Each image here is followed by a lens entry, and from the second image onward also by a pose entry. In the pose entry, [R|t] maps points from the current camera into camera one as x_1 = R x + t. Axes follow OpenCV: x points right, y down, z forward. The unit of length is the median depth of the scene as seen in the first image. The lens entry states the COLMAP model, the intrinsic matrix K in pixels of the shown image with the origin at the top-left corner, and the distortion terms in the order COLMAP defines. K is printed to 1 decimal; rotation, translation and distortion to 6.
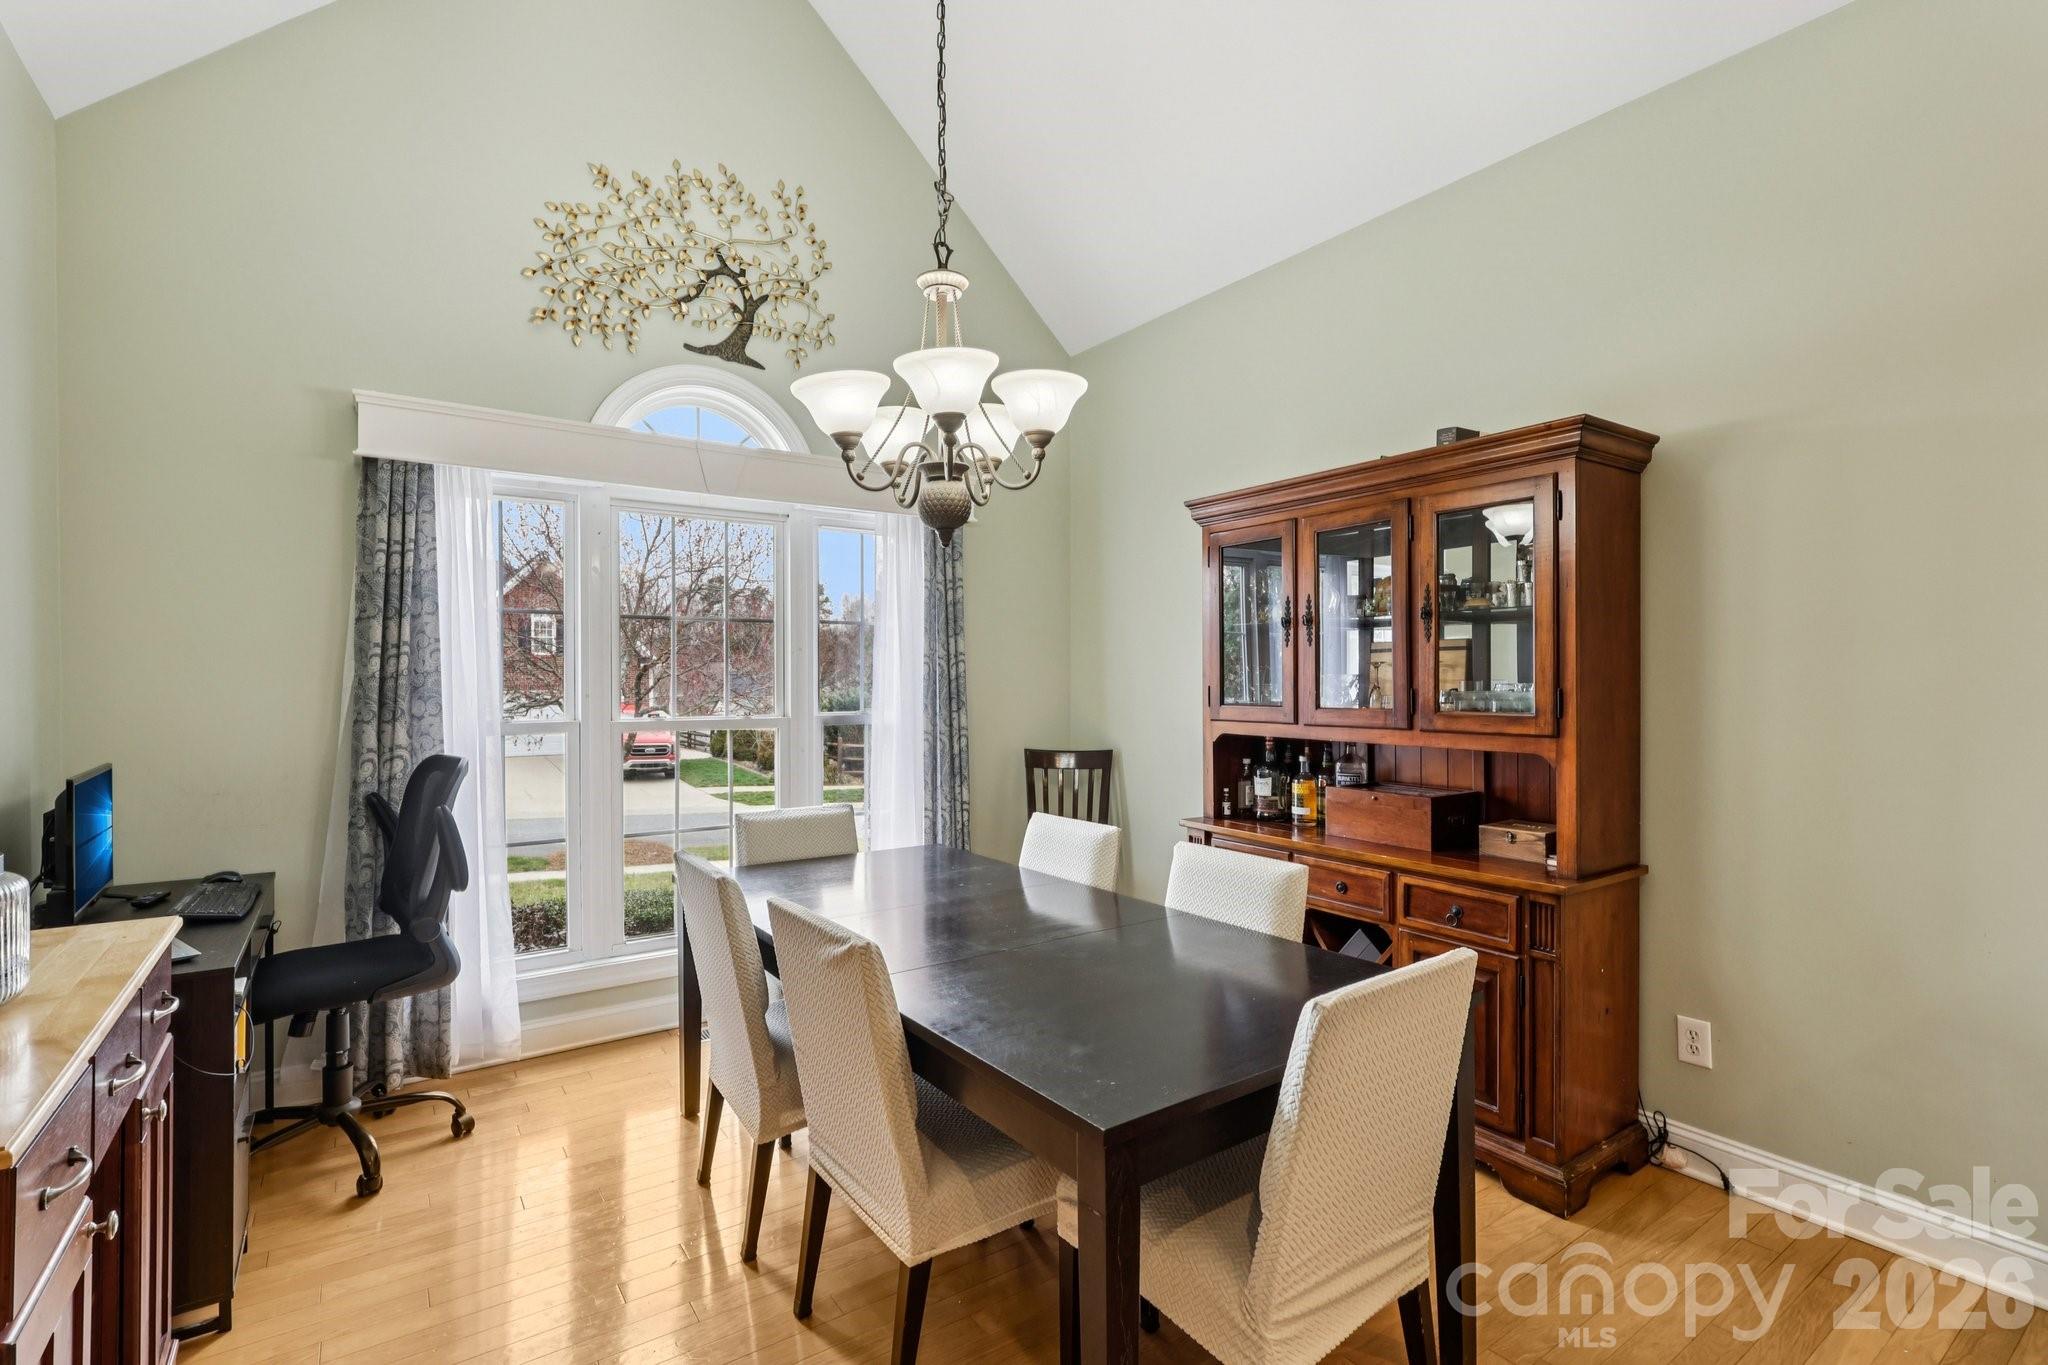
lens RADIAL K [[953.1, 0, 1028.6], [0, 953.1, 679.0], [0, 0, 1]] dist [0.002140, 0.000147]
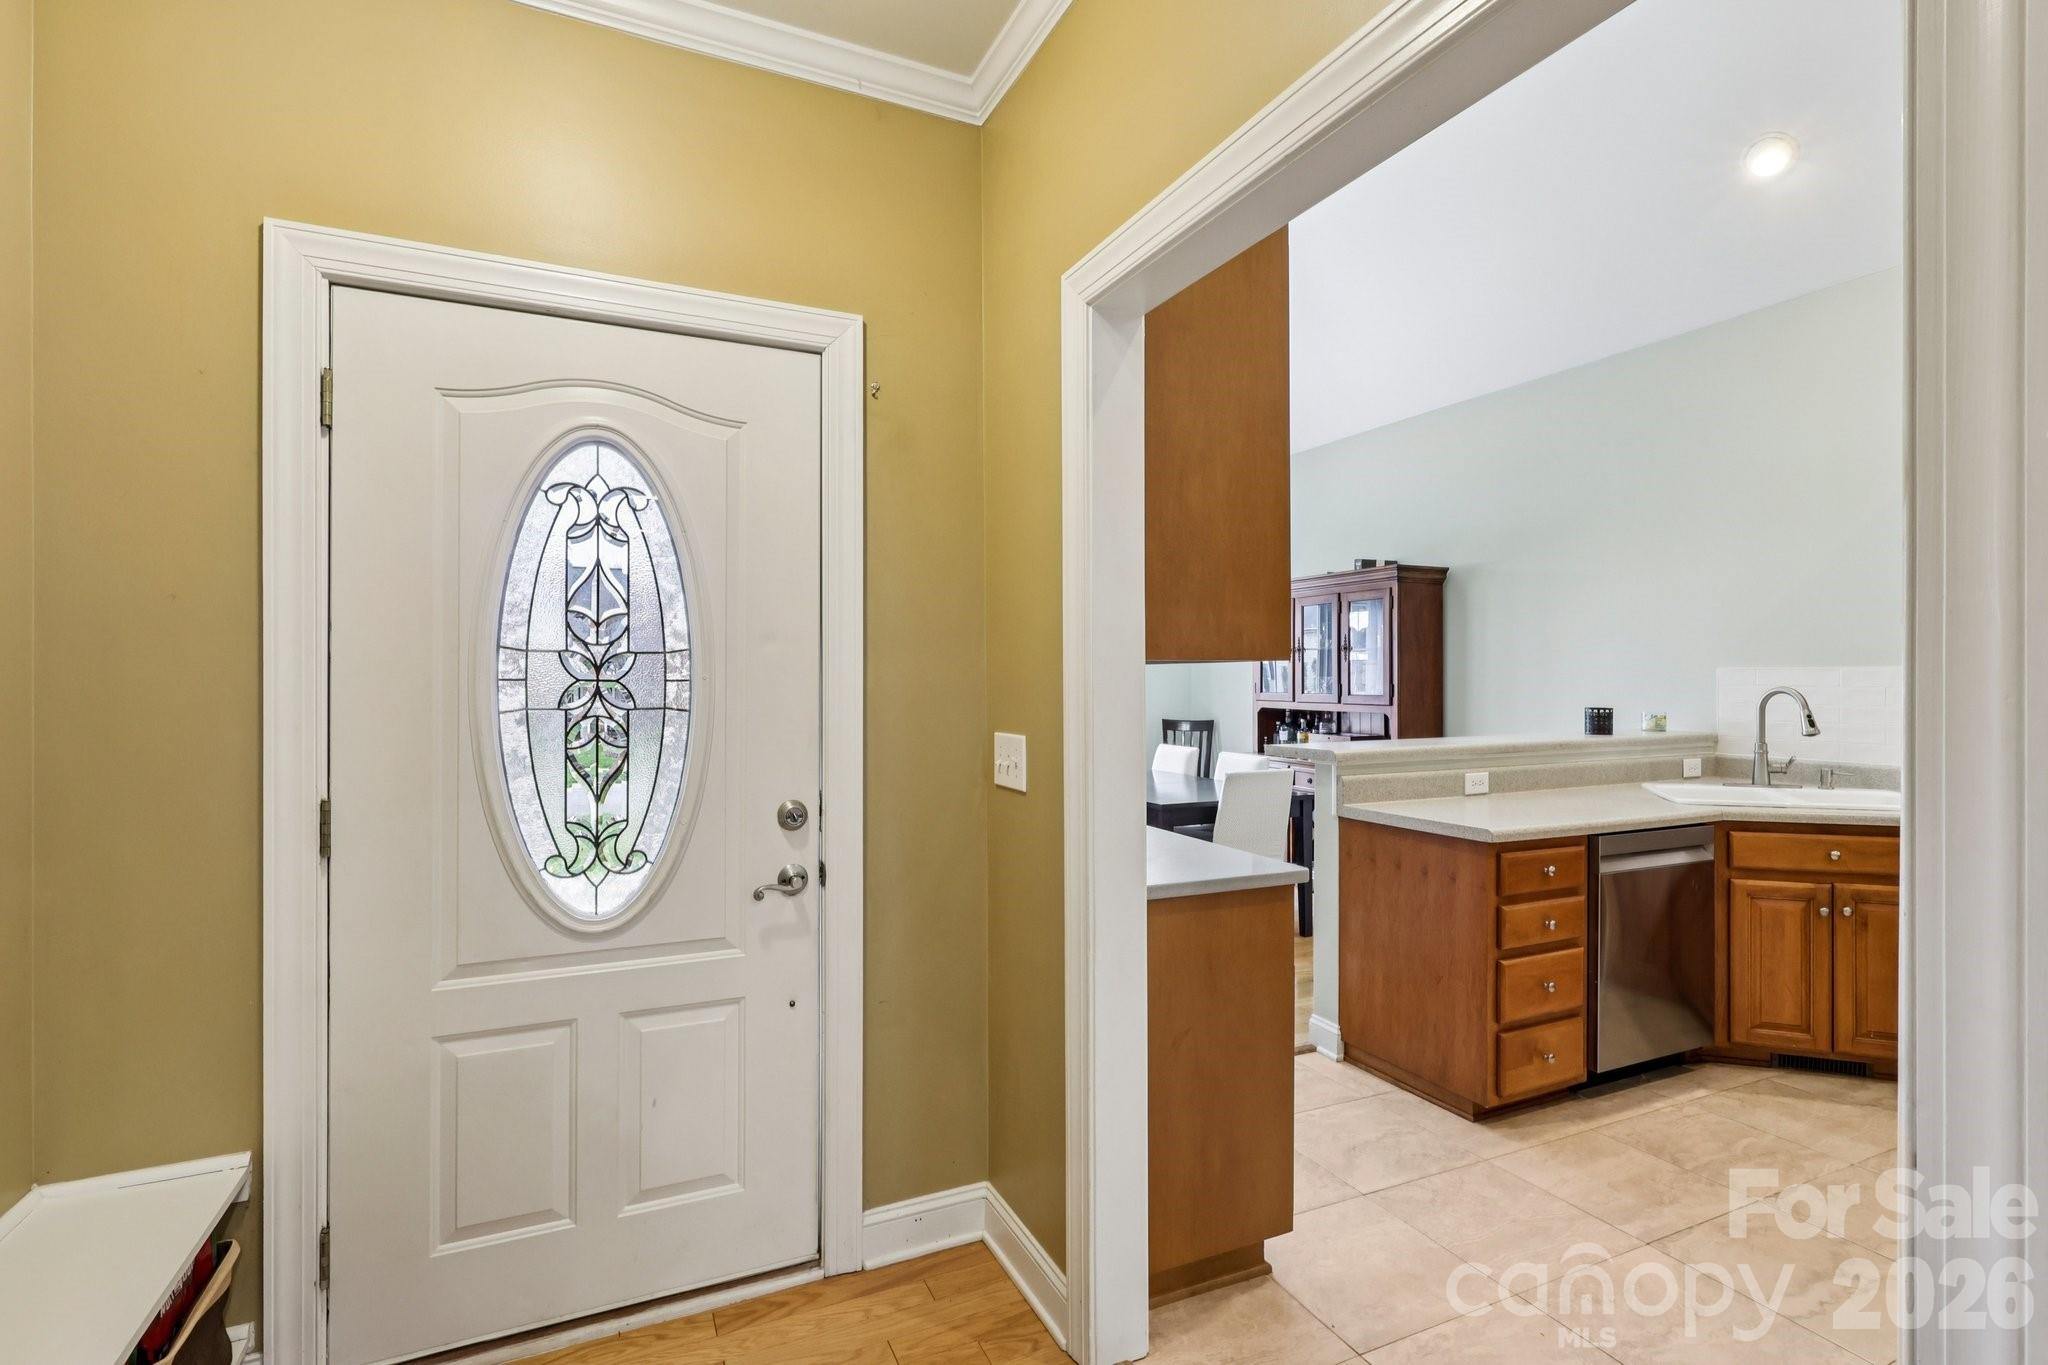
lens RADIAL K [[953.1, 0, 1028.8], [0, 953.1, 682.7], [0, 0, 1]] dist [0.002140, 0.000147]
pose [[0.985538, 0.006539, -0.169330, 0.067630], [-0.005759, 0.999970, 0.005095, 0.000920], [0.169359, -0.004046, 0.985546, -0.974383]]
